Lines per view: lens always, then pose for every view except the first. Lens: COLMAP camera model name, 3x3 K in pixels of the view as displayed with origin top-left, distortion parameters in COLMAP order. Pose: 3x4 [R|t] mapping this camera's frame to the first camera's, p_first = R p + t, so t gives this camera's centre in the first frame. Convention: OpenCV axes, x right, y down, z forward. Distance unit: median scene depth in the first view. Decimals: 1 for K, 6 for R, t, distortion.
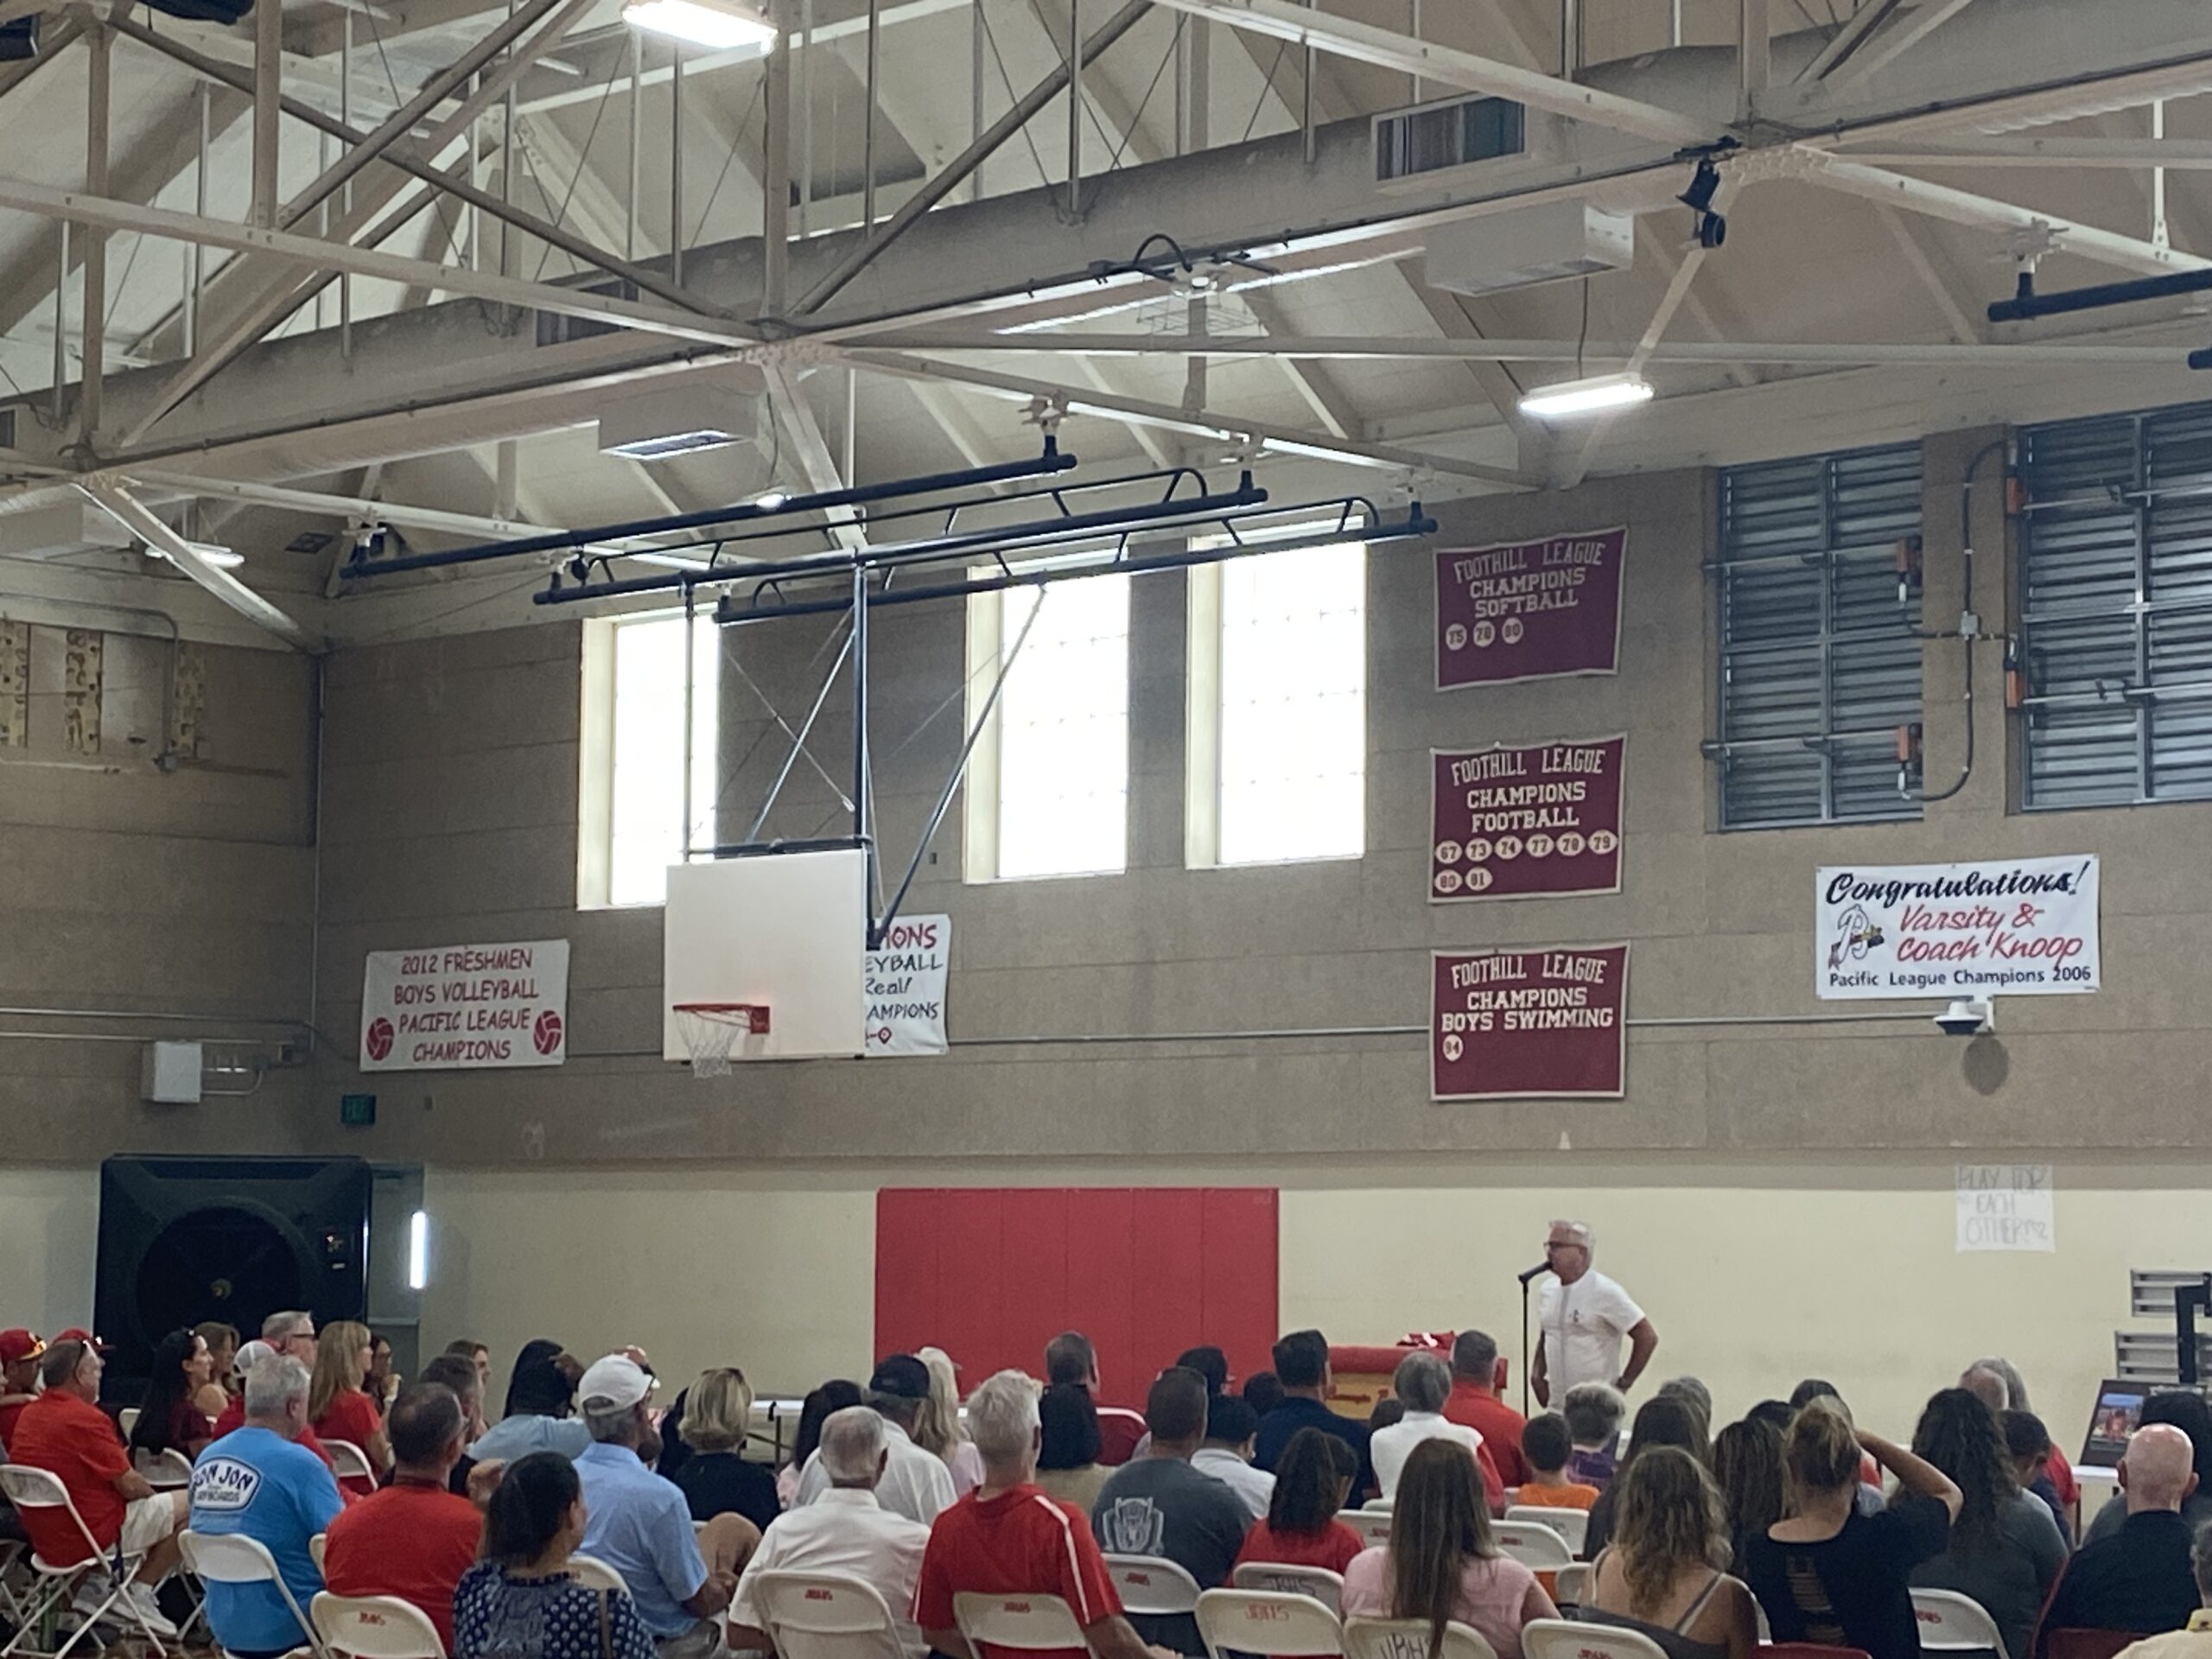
lens RADIAL K [[4732.7, 0, 1090.0], [0, 4732.7, 762.9], [0, 0, 1]] dist [0.175668, 0.000000]
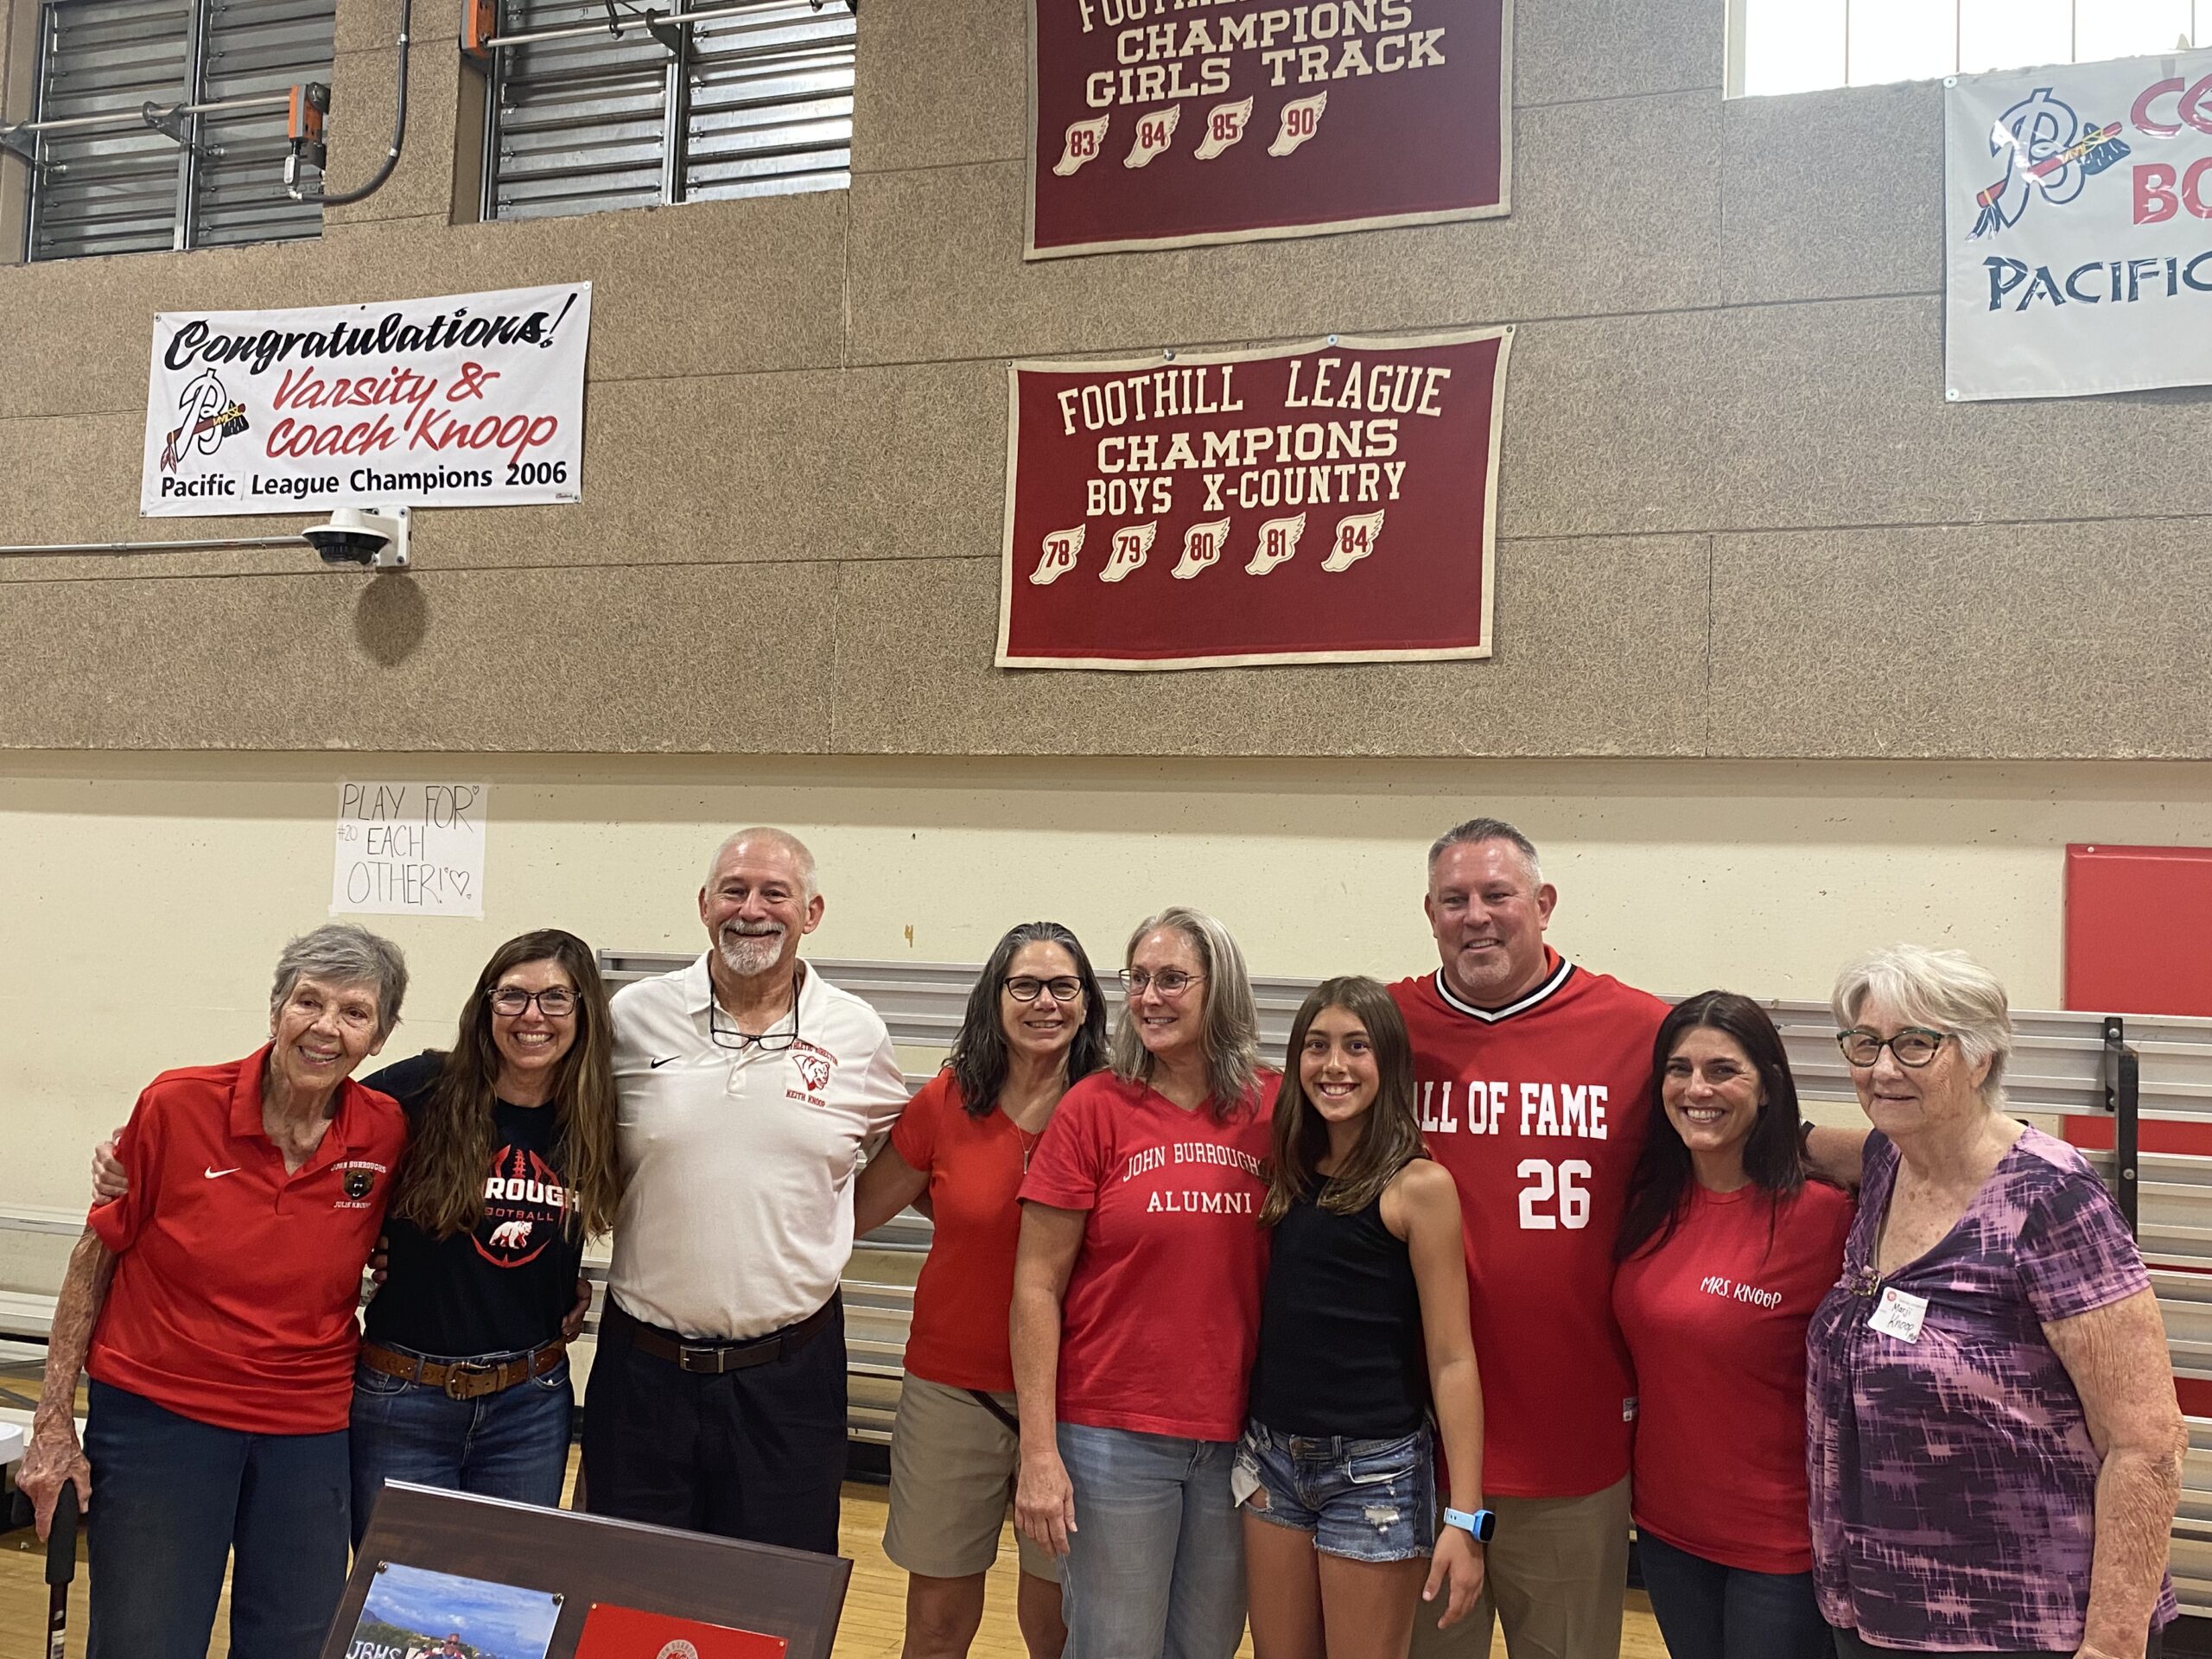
lens RADIAL K [[1959.1, 0, 1116.2], [0, 1959.1, 819.8], [0, 0, 1]] dist [0.065456, -0.148677]
pose [[0.896572, 0.049654, 0.440106, 0.158600], [-0.073071, 0.996662, 0.036412, 0.072211], [-0.436829, -0.064805, 0.897207, 0.715218]]
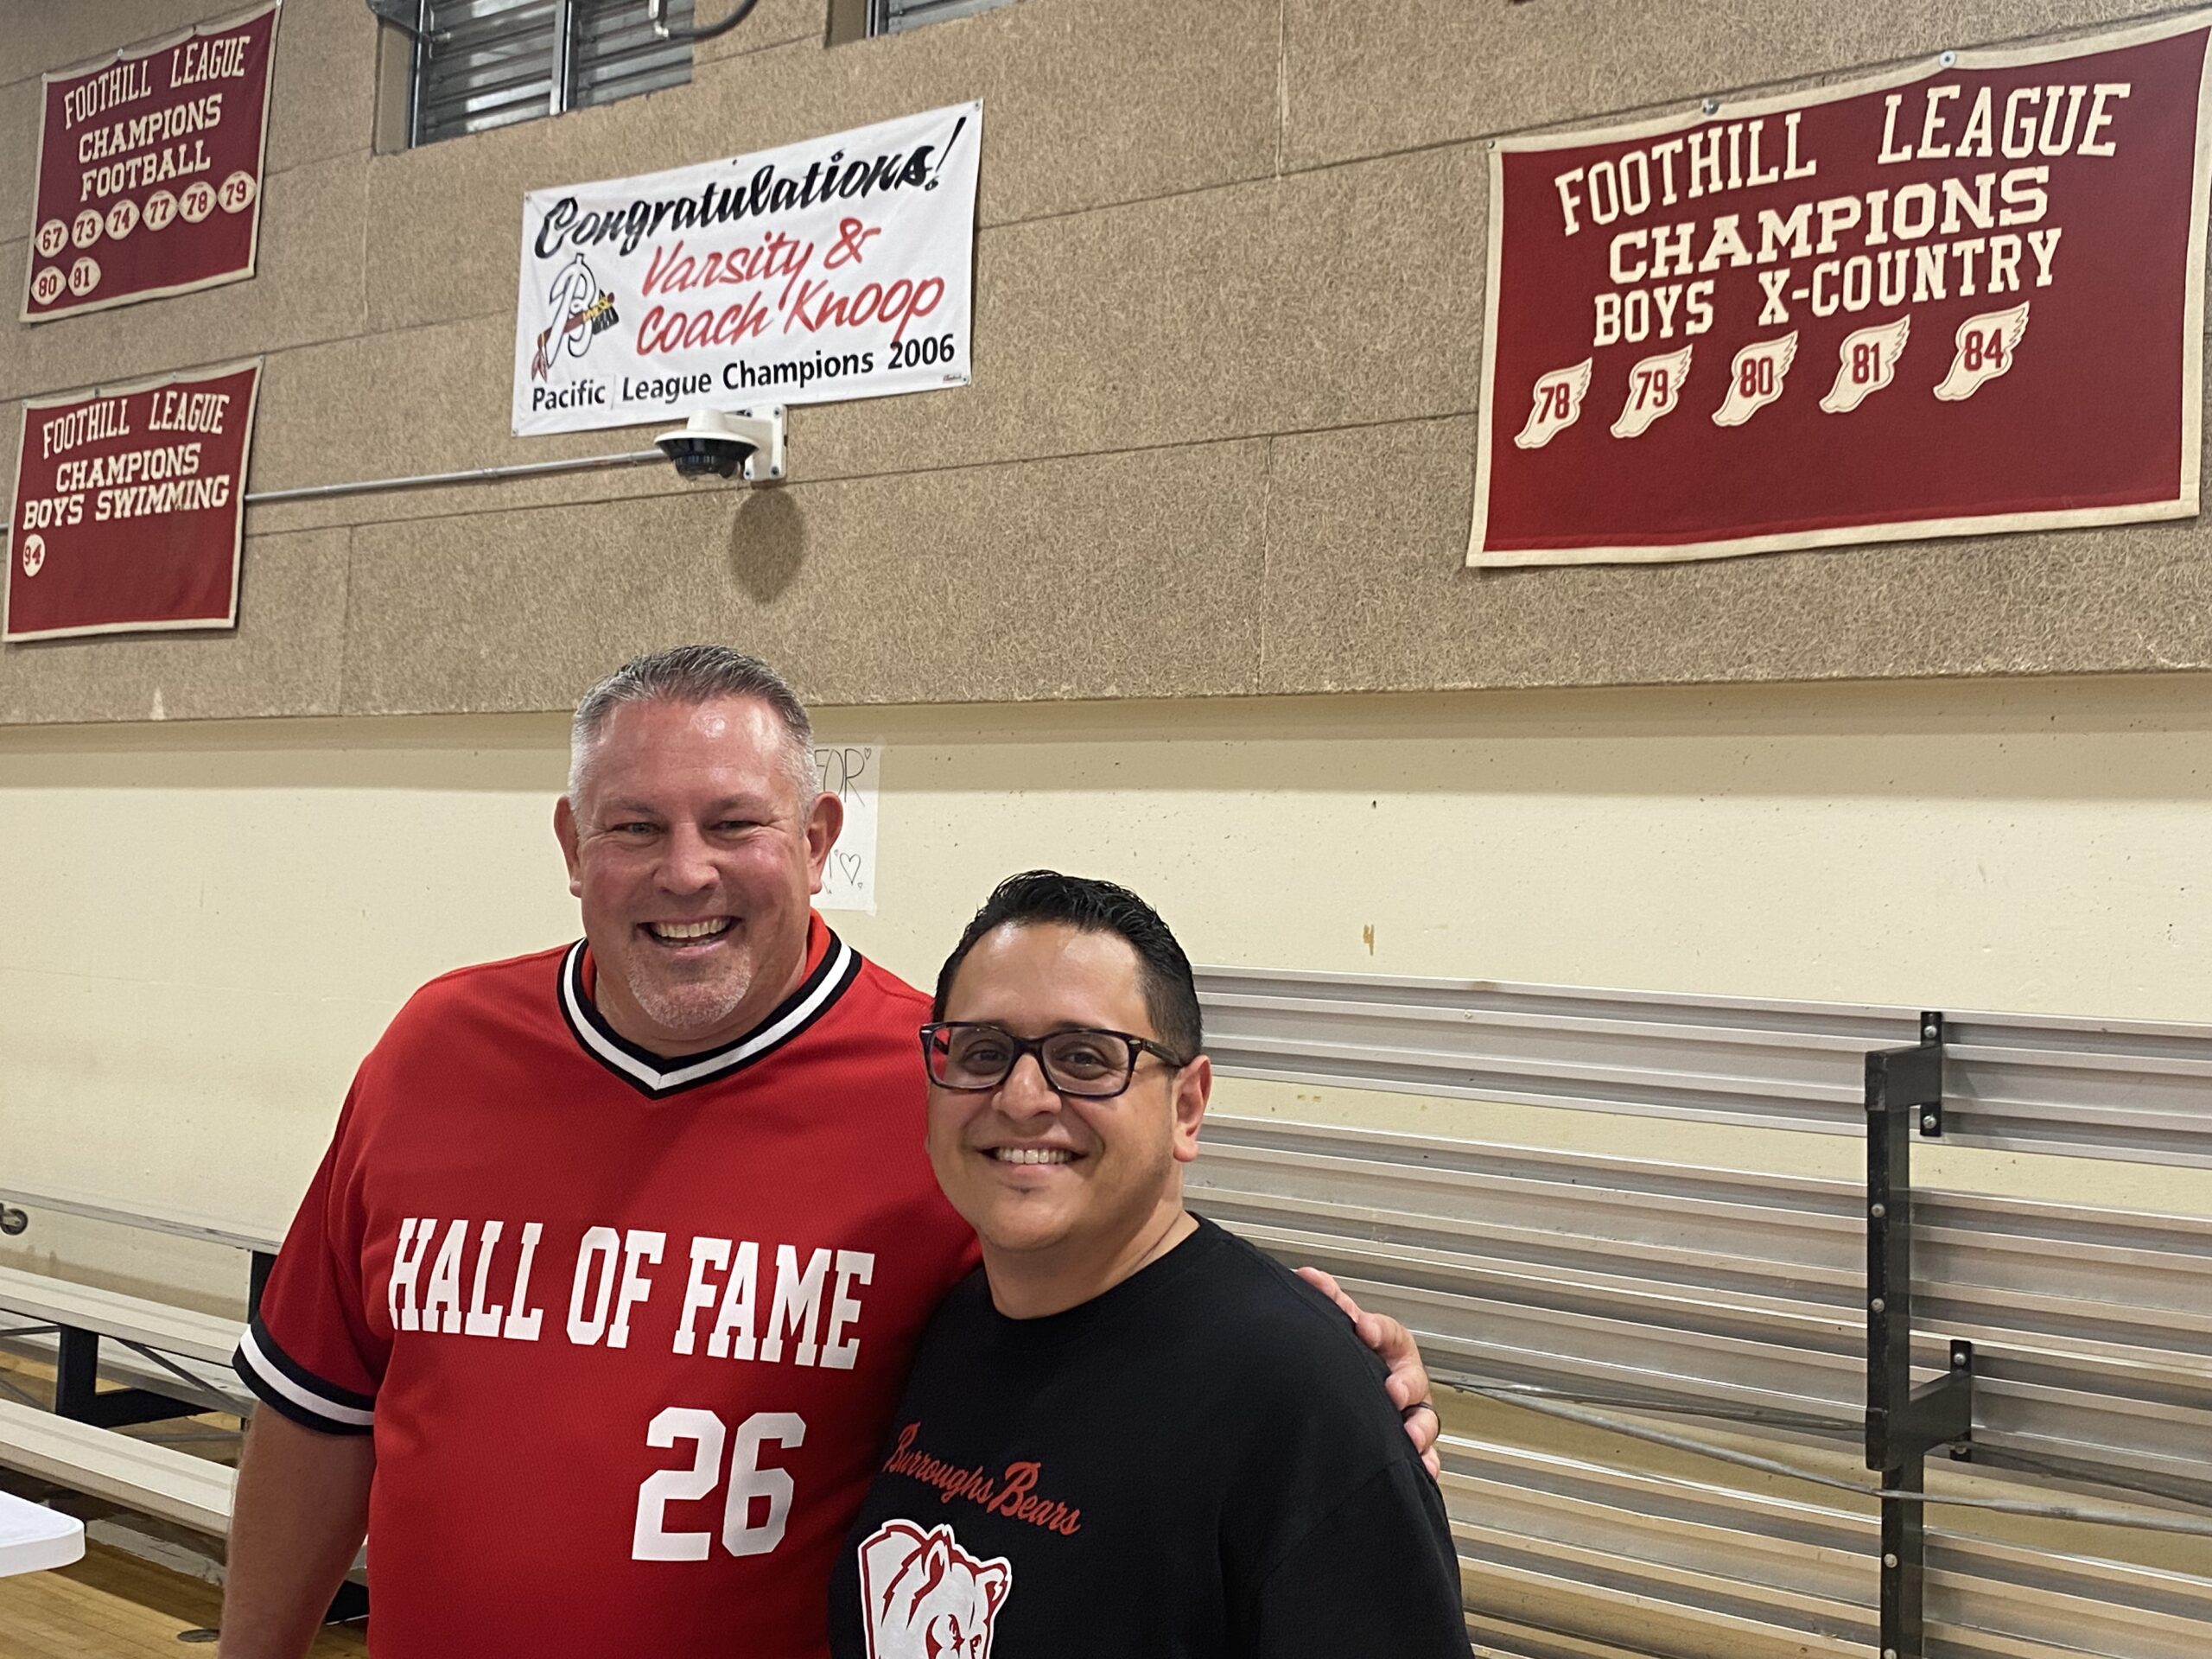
lens RADIAL K [[2421.1, 0, 1142.9], [0, 2421.1, 806.8], [0, 0, 1]] dist [0.060389, 0.000000]
pose [[0.989982, 0.038367, 0.135880, 0.191076], [-0.046519, 0.997271, 0.057333, 0.073536], [-0.133309, -0.063080, 0.989065, 0.727854]]
